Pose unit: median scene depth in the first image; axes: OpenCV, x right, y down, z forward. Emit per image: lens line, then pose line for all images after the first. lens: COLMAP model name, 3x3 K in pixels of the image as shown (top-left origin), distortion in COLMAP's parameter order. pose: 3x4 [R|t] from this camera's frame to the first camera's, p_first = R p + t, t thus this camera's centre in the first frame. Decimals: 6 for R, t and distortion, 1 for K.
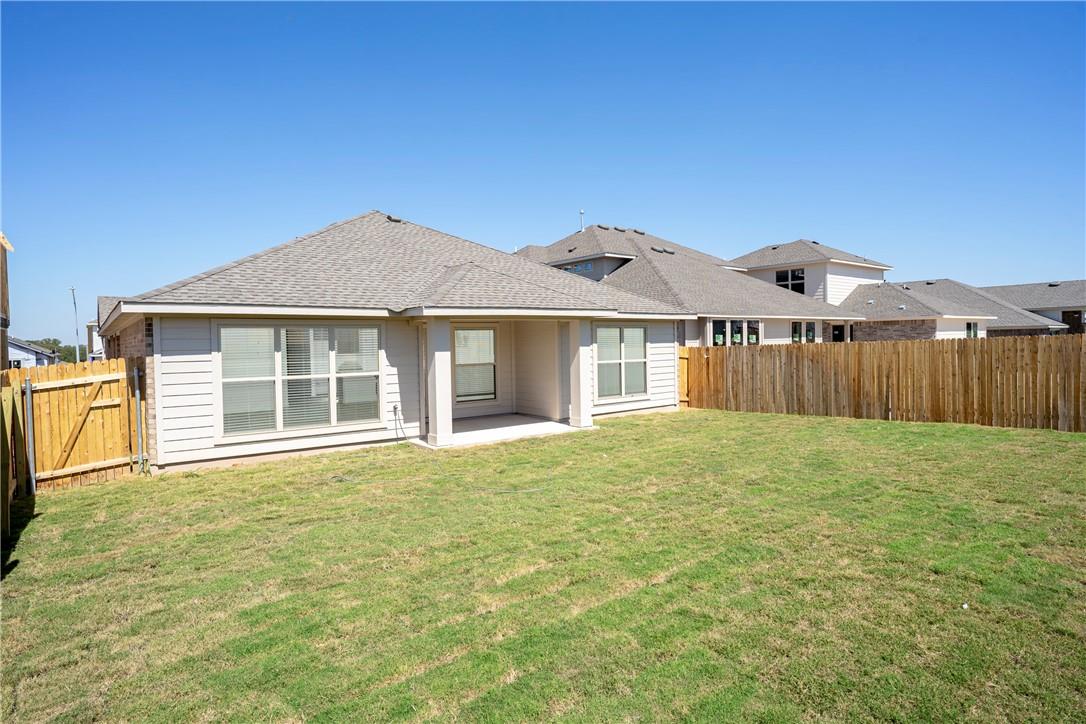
lens RADIAL K [[603.3, 0, 543.8], [0, 603.3, 361.6], [0, 0, 1]] dist [-0.025036, 0.009664]
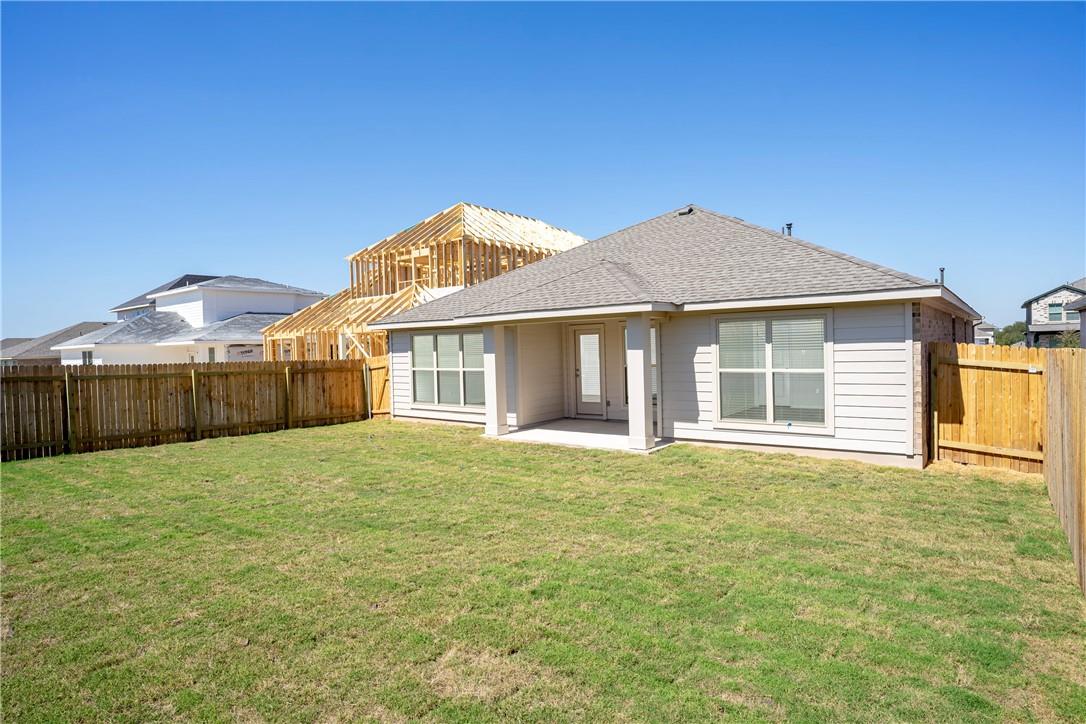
lens RADIAL K [[603.3, 0, 544.1], [0, 603.3, 362.7], [0, 0, 1]] dist [-0.025036, 0.009664]
pose [[0.251815, 0.040216, -0.966939, 0.739183], [-0.010623, 0.999191, 0.038791, -0.033908], [0.967717, 0.000503, 0.252038, 0.615958]]
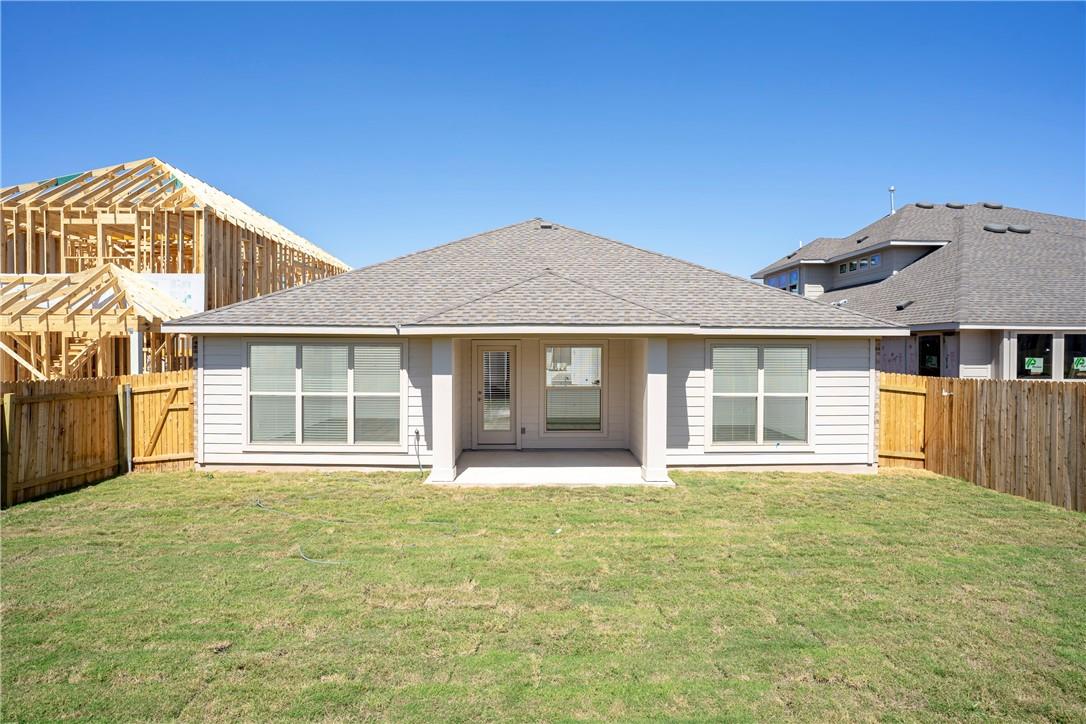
lens RADIAL K [[603.3, 0, 541.2], [0, 603.3, 359.0], [0, 0, 1]] dist [-0.025036, 0.009664]
pose [[0.800430, 0.030206, -0.598664, 0.361189], [-0.038315, 0.999265, -0.000809, -0.033574], [0.598200, 0.023585, 0.801000, 0.287536]]
